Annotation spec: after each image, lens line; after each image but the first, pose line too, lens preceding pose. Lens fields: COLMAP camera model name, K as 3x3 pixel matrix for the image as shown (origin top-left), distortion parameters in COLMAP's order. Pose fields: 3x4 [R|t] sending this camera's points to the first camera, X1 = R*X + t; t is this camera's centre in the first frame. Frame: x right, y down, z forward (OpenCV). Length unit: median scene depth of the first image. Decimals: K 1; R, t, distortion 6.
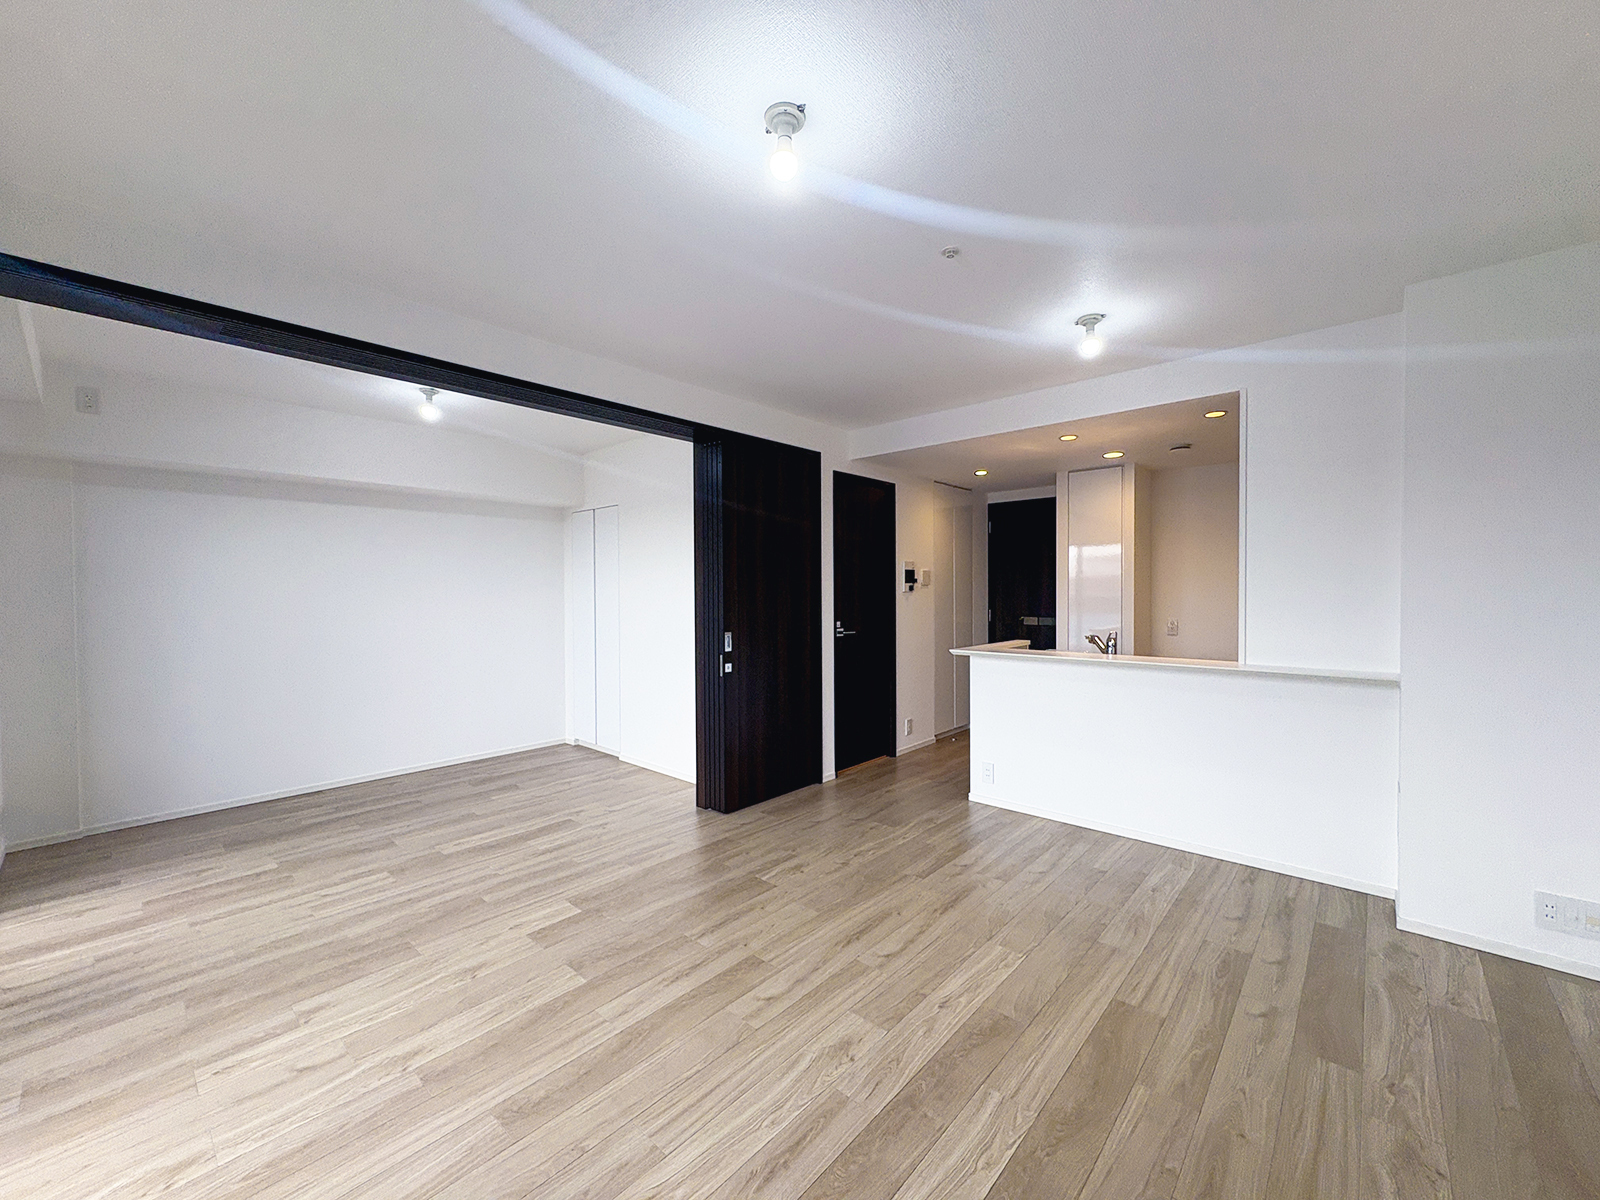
lens RADIAL K [[645.8, 0, 794.3], [0, 645.8, 599.5], [0, 0, 1]] dist [0.002293, -0.000618]
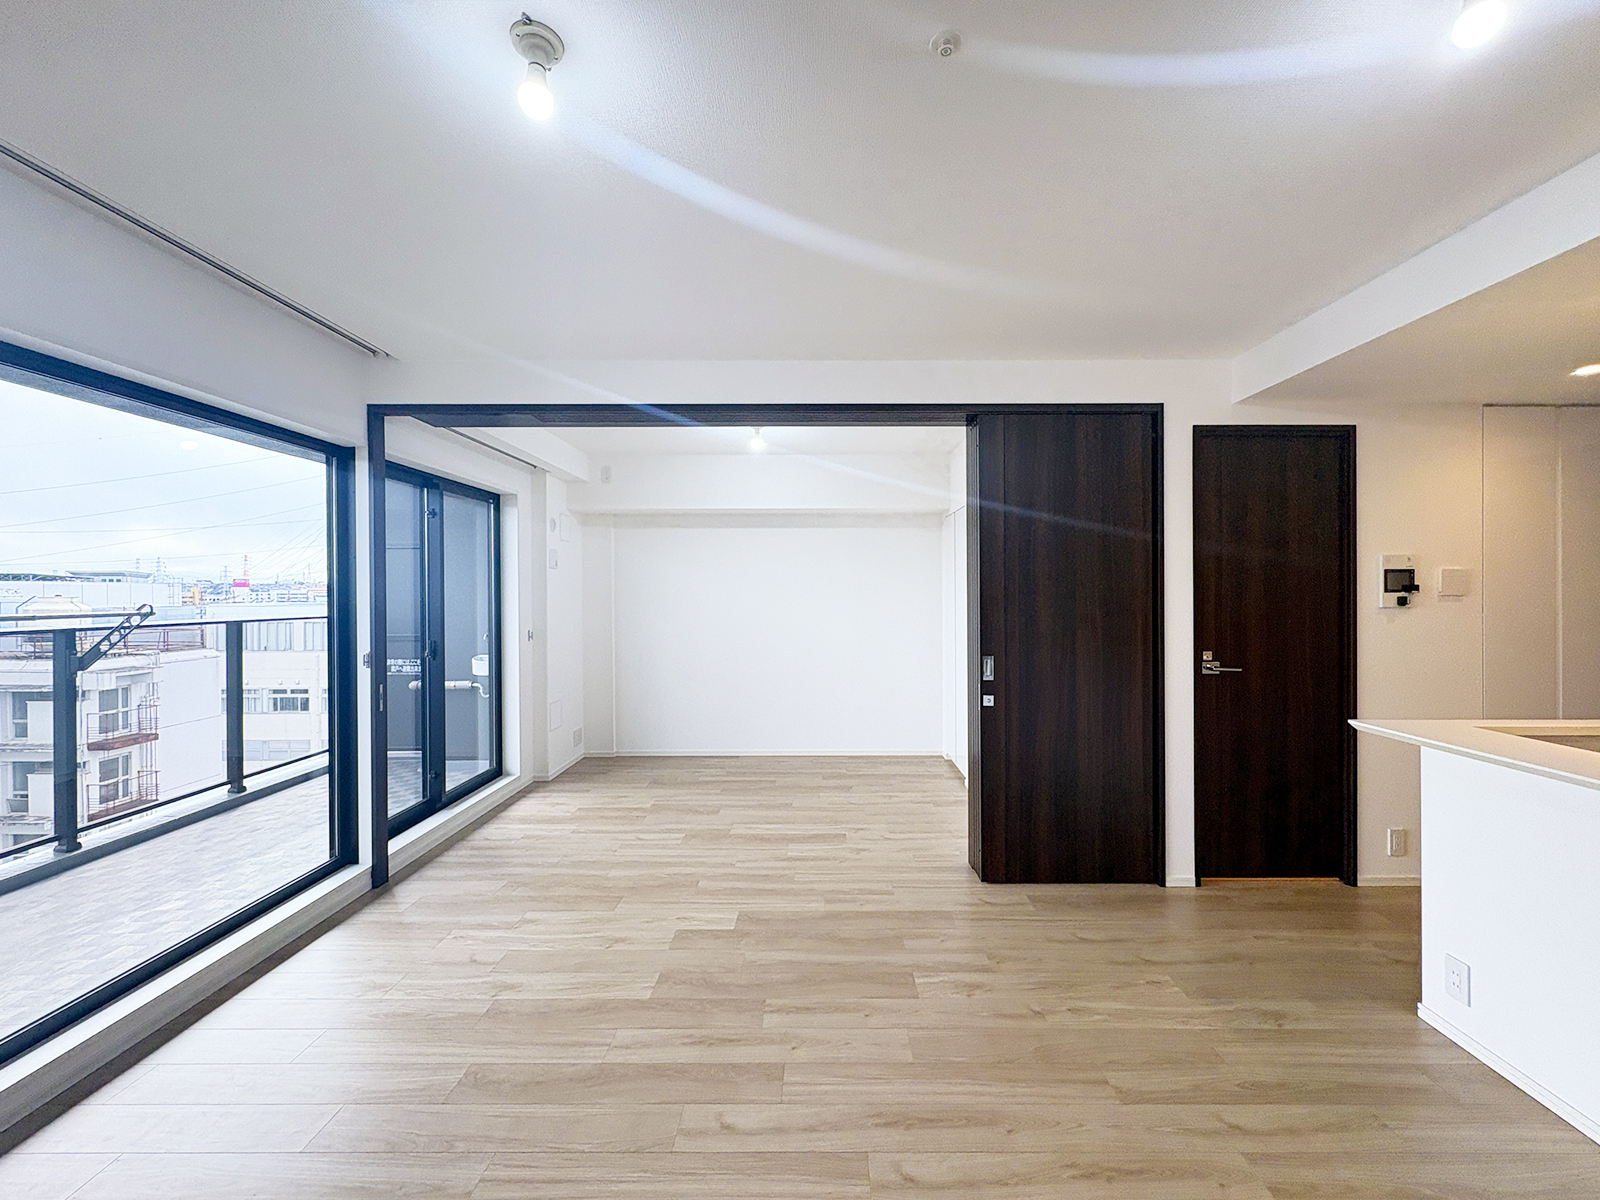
lens RADIAL K [[645.8, 0, 809.3], [0, 645.8, 600.0], [0, 0, 1]] dist [0.002293, -0.000618]
pose [[0.666418, 0.012784, -0.745469, 0.492114], [-0.012974, 0.999900, 0.005549, -0.029529], [0.745466, 0.005973, 0.666517, 0.433107]]
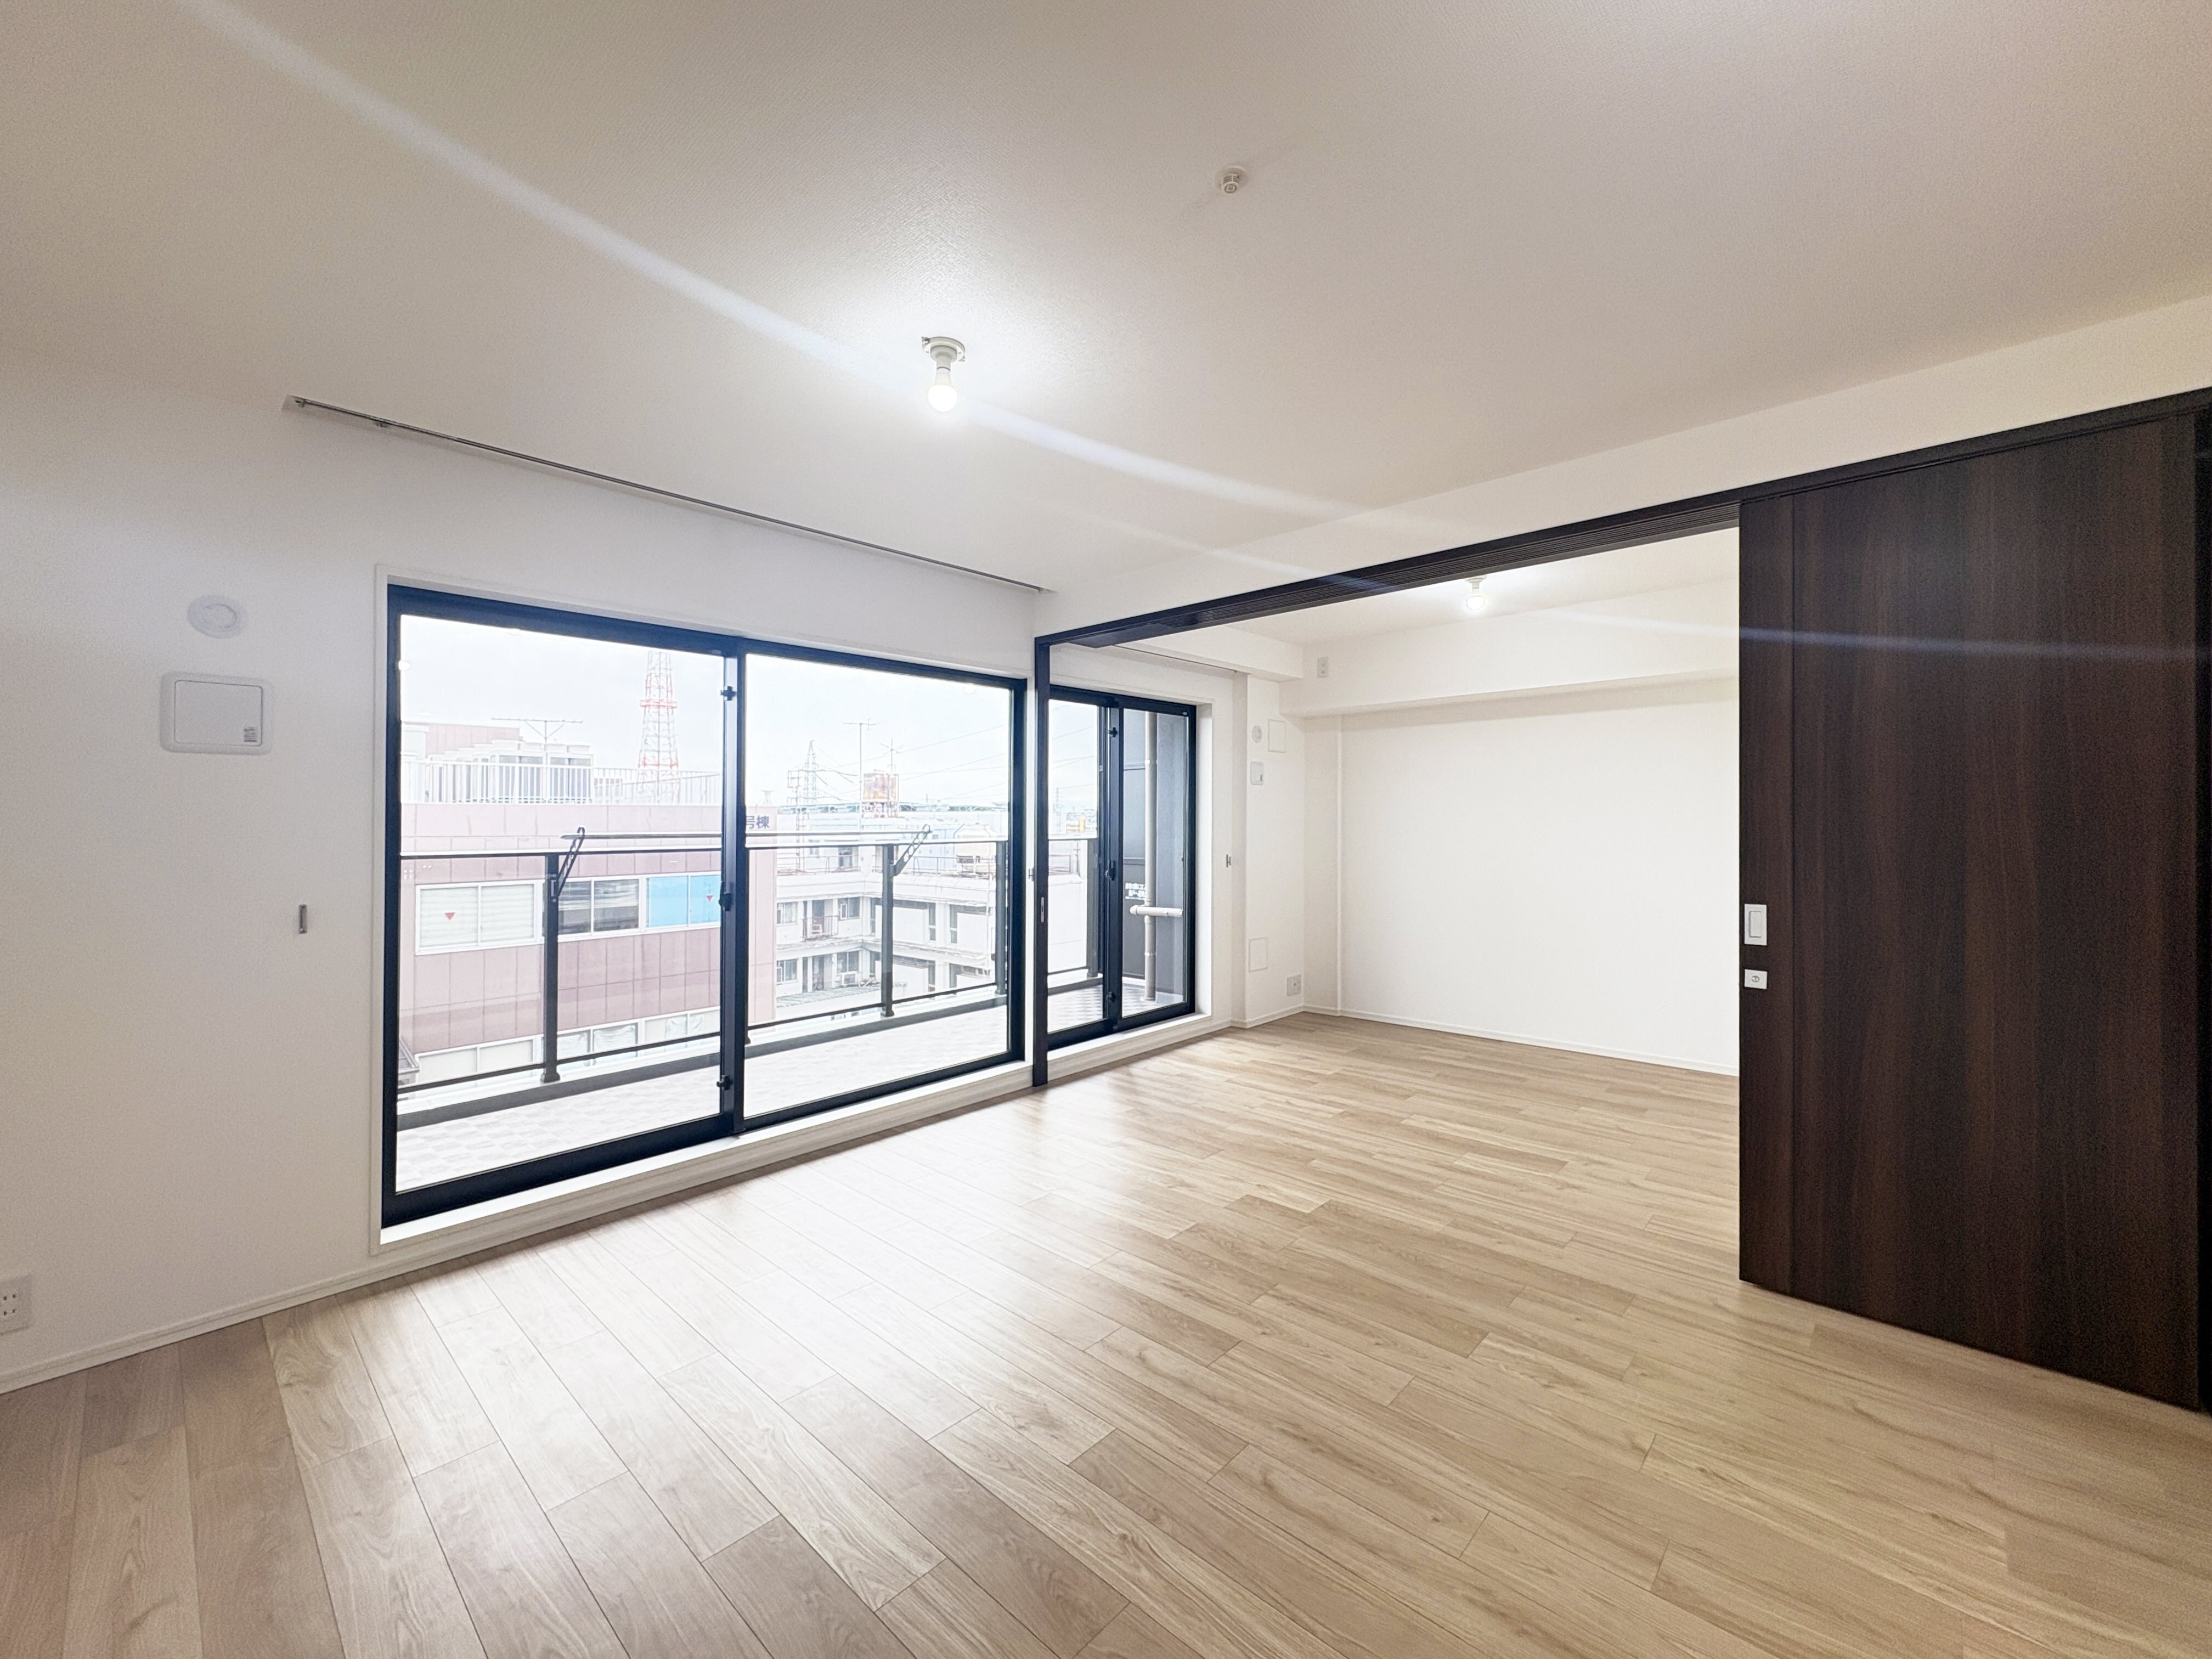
lens RADIAL K [[892.9, 0, 1132.7], [0, 892.9, 817.2], [0, 0, 1]] dist [0.002293, -0.000618]
pose [[-0.002865, -0.001560, -0.999995, 0.815520], [-0.005320, 0.999985, -0.001545, -0.014446], [0.999982, 0.005316, -0.002873, 0.794133]]
